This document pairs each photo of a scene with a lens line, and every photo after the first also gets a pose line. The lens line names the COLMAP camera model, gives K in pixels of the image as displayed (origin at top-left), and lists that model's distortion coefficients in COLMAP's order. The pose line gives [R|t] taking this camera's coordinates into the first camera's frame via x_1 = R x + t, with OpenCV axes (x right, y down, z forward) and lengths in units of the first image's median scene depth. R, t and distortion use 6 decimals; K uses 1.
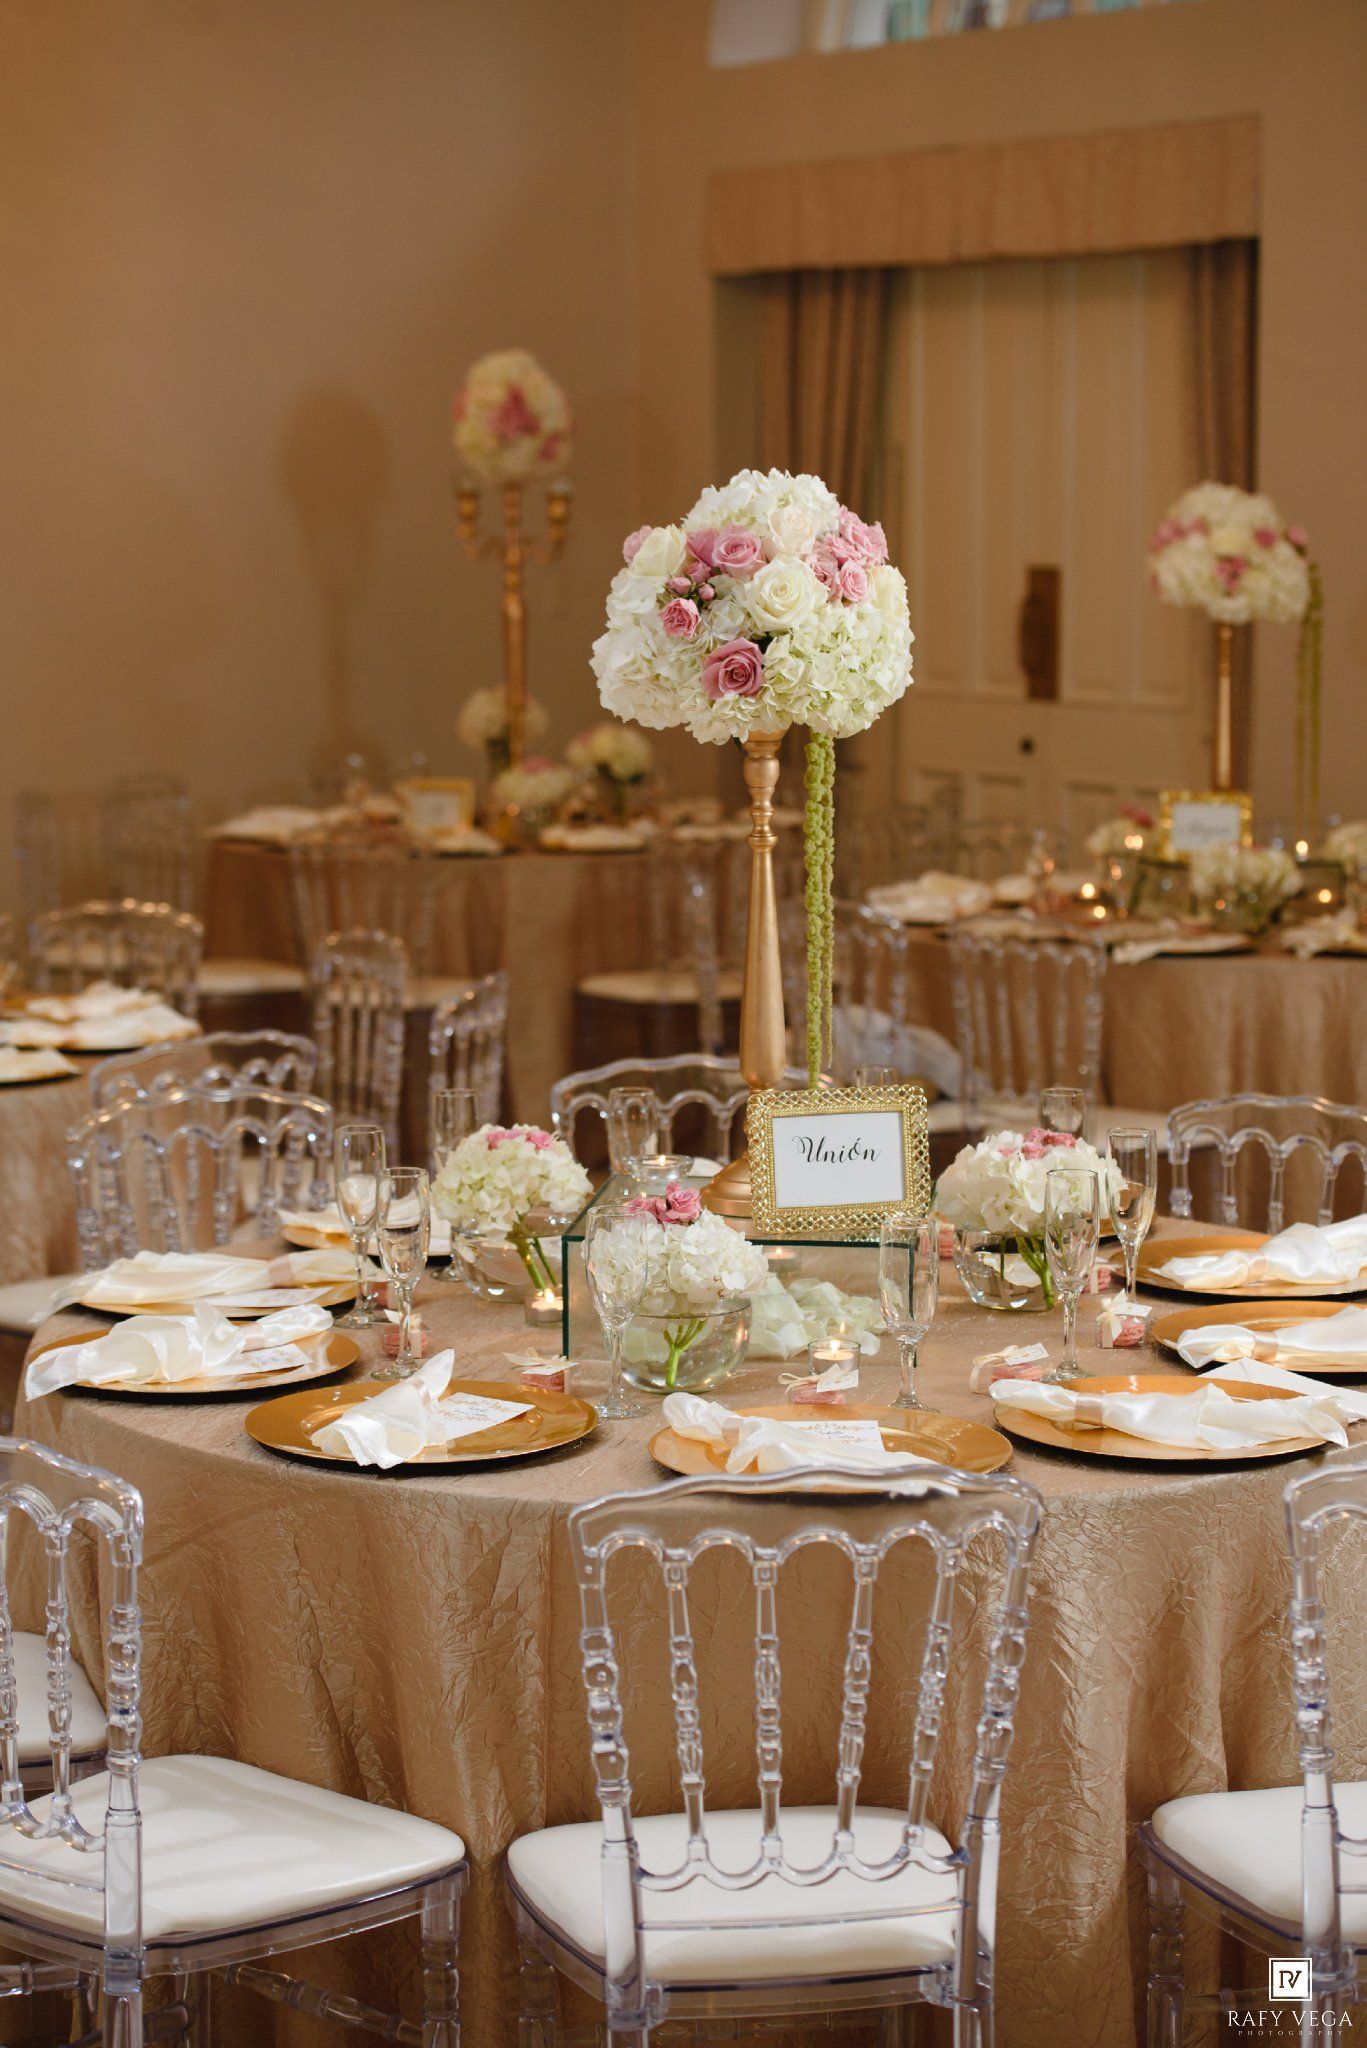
lens RADIAL K [[4253.4, 0, 682.0], [0, 4253.4, 1024.5], [0, 0, 1]] dist [0.084027, 0.000000]
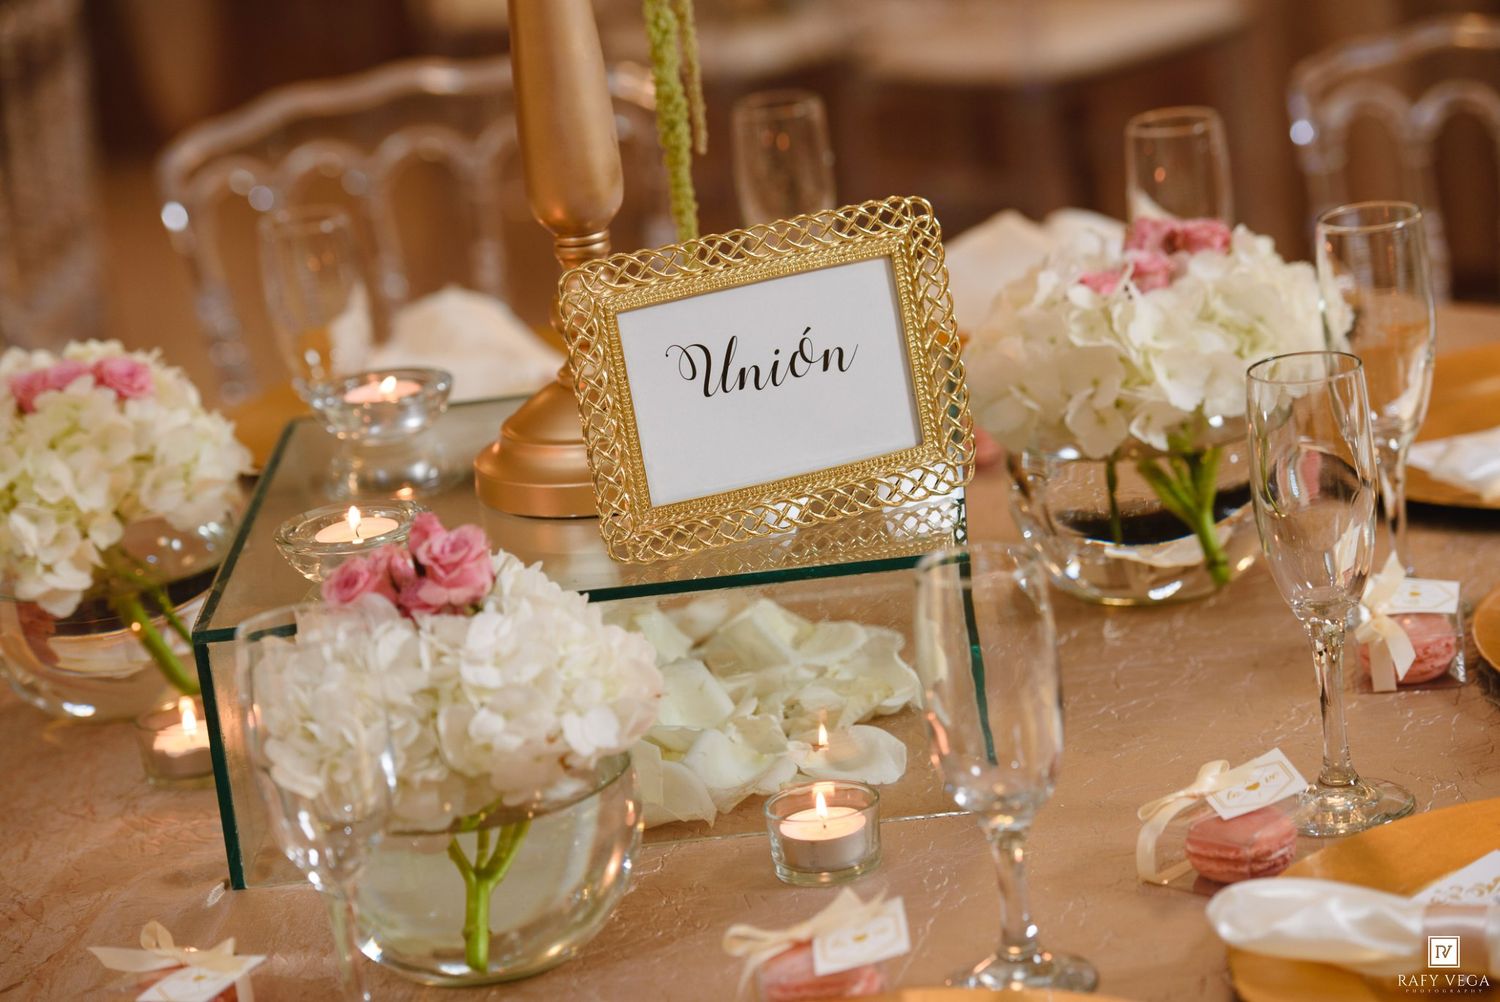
lens RADIAL K [[5167.9, 0, 754.0], [0, 5167.9, 496.1], [0, 0, 1]] dist [0.475690, 0.000000]
pose [[0.988924, -0.137303, 0.056366, 0.001823], [0.128759, 0.982535, 0.134338, -0.031310], [-0.073826, -0.125593, 0.989331, 0.443003]]
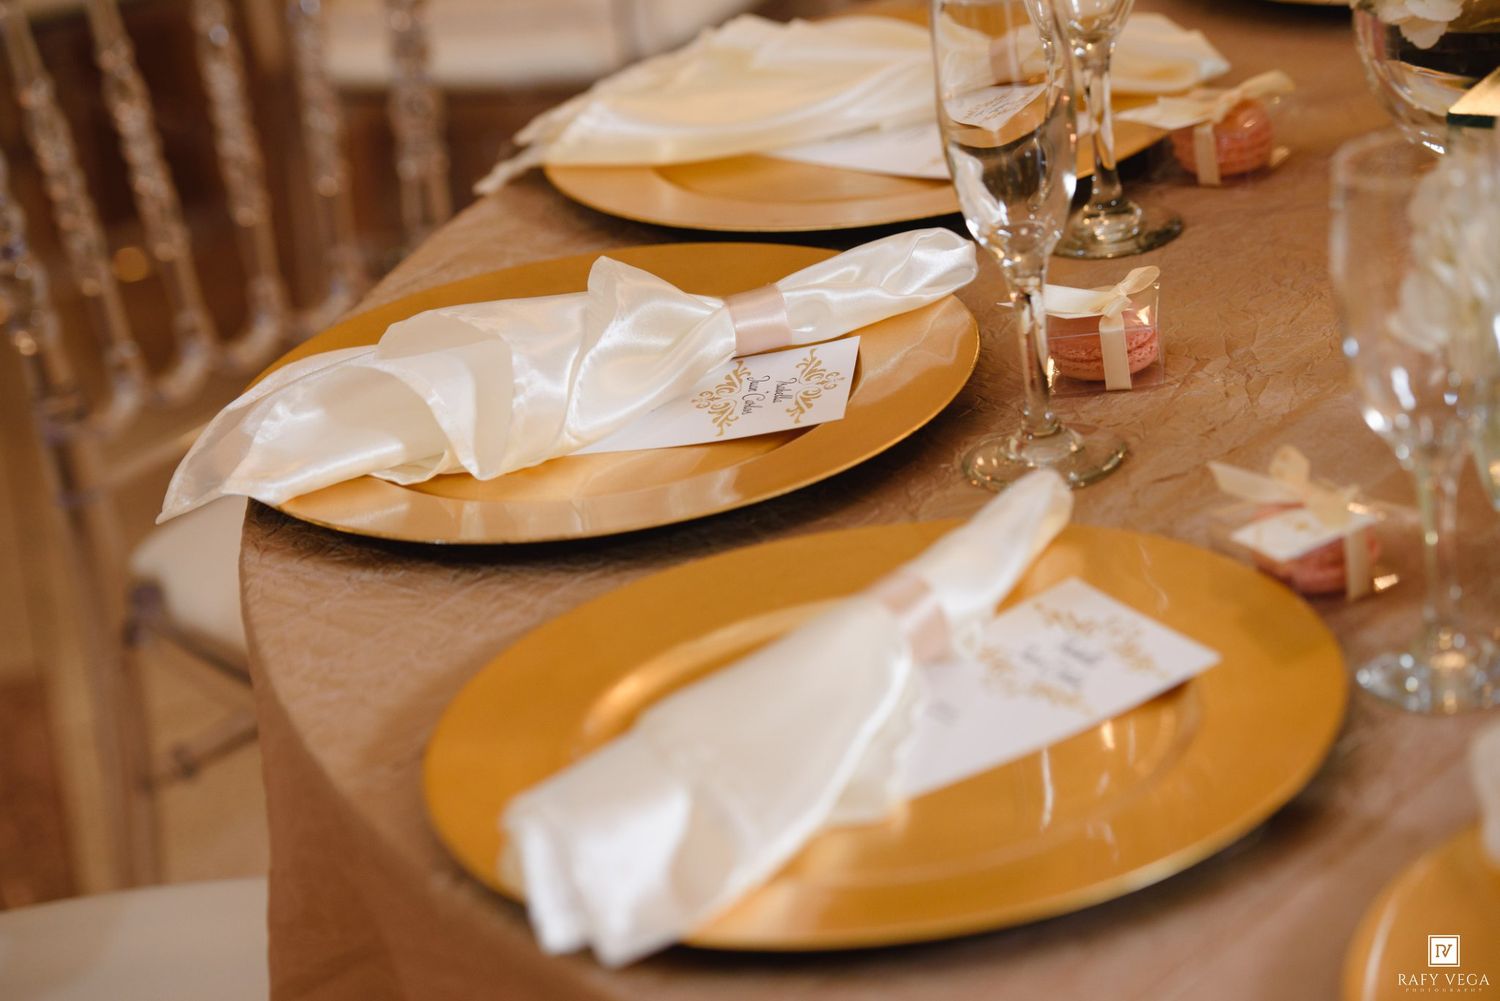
lens RADIAL K [[4978.7, 0, 750.9], [0, 4978.7, 502.6], [0, 0, 1]] dist [0.518180, 0.000000]
pose [[0.923428, 0.053093, -0.380082, 0.088624], [0.048443, 0.966337, 0.252680, -0.035007], [0.380703, -0.251743, 0.889770, 0.550310]]
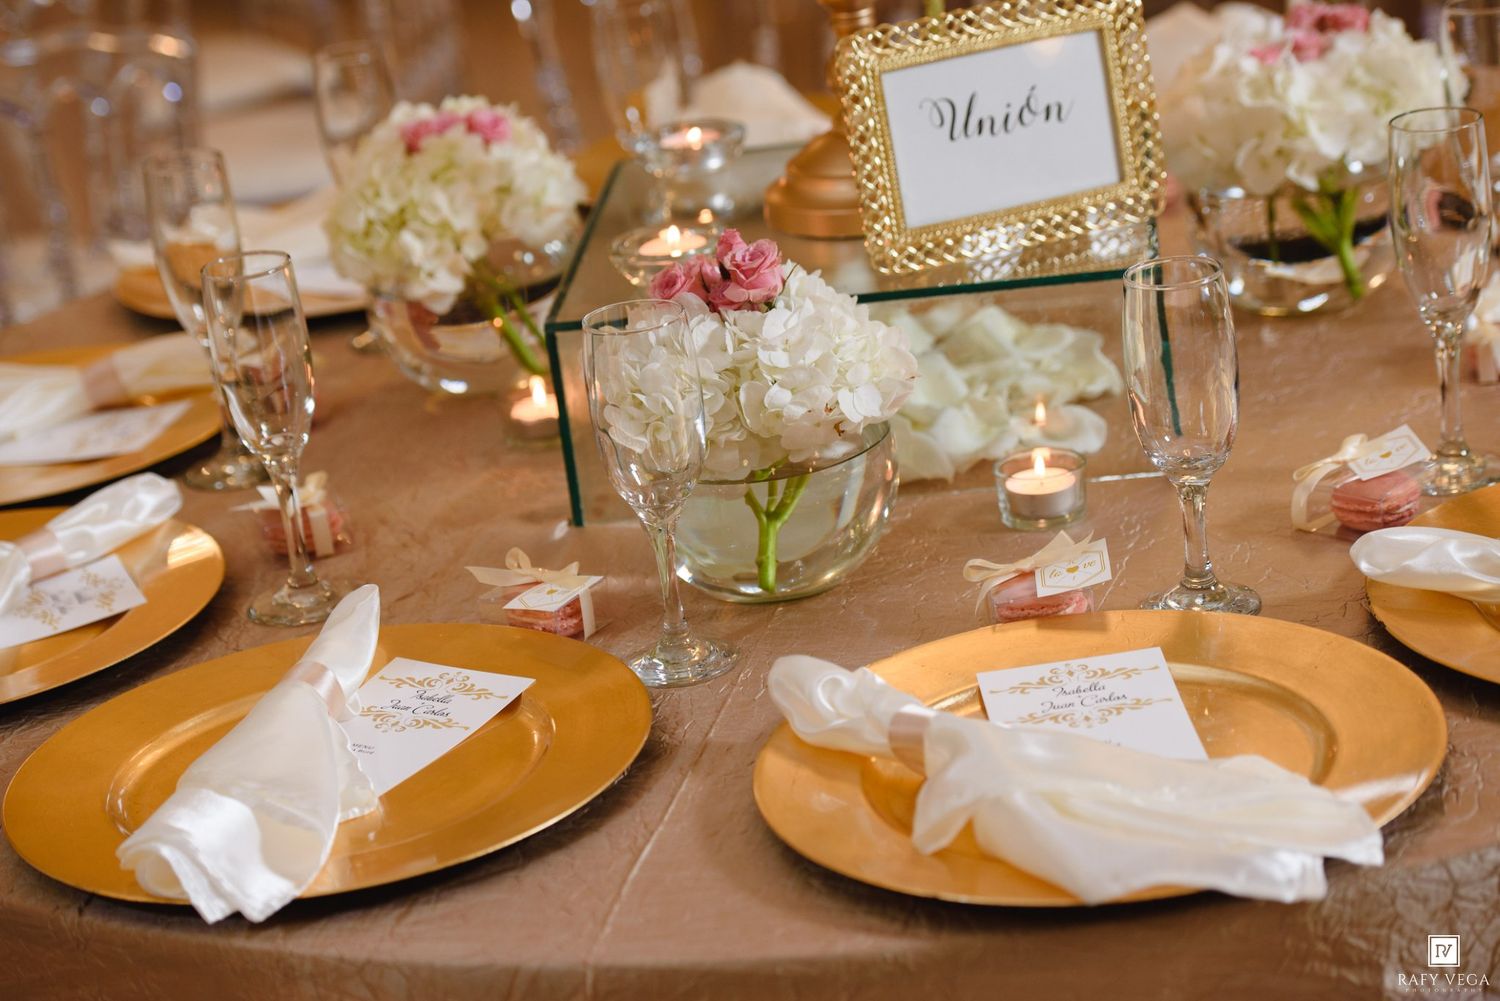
lens RADIAL K [[4008.2, 0, 751.4], [0, 4008.2, 501.2], [0, 0, 1]] dist [0.147907, 0.000000]
pose [[0.991963, -0.126529, -0.000062, -0.003291], [0.124260, 0.974082, 0.189009, -0.026127], [-0.023855, -0.187497, 0.981975, 0.455182]]
